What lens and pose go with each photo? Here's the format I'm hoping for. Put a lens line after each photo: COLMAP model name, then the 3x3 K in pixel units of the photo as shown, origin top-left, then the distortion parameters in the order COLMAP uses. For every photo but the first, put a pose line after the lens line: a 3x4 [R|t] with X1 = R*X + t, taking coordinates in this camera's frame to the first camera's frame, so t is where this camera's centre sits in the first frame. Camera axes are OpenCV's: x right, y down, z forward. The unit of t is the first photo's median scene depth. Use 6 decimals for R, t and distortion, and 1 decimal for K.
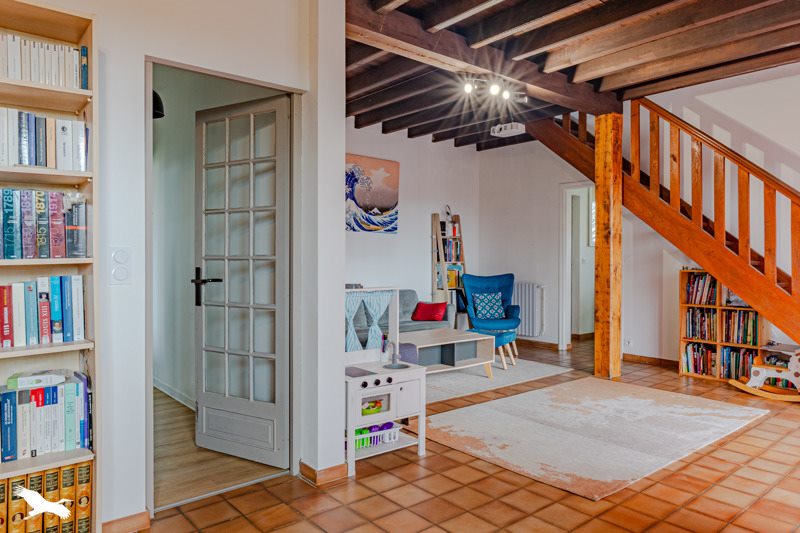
lens RADIAL K [[543.3, 0, 399.7], [0, 543.3, 263.2], [0, 0, 1]] dist [0.001204, -0.002415]
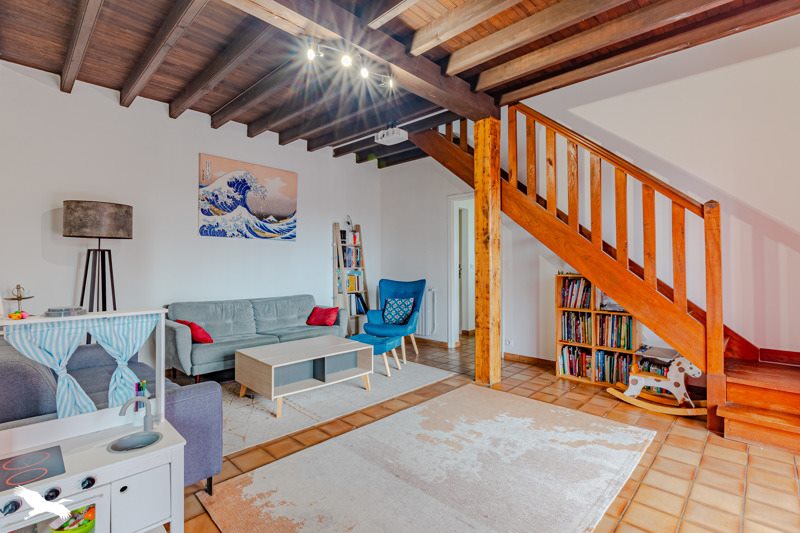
lens RADIAL K [[387.1, 0, 396.7], [0, 387.1, 265.4], [0, 0, 1]] dist [0.001381, 0.000576]
pose [[0.994301, -0.006446, 0.106417, 0.147856], [0.007051, 0.999961, -0.005309, -0.003389], [-0.106378, 0.006029, 0.994307, 0.322998]]
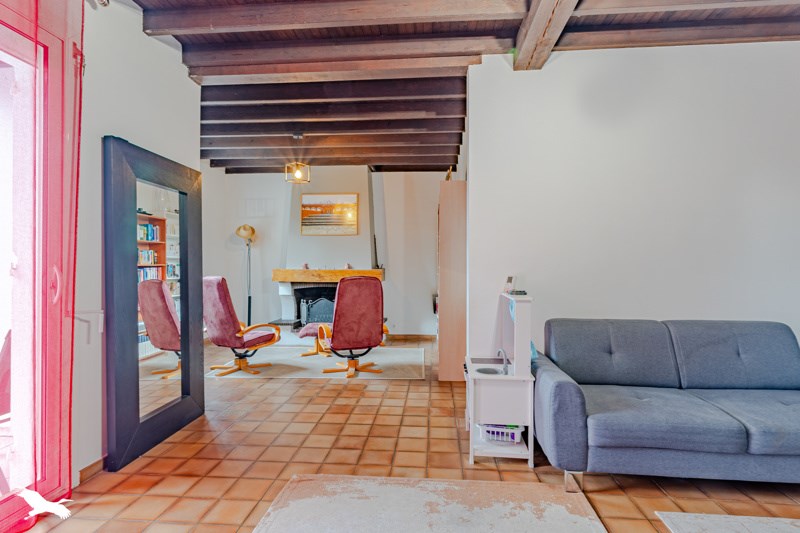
lens RADIAL K [[387.1, 0, 395.9], [0, 387.1, 265.0], [0, 0, 1]] dist [0.001381, 0.000576]
pose [[-0.696322, -0.002791, -0.717724, 0.404054], [-0.010420, 0.999926, 0.006222, -0.008557], [0.717653, 0.011811, -0.696300, 0.866258]]
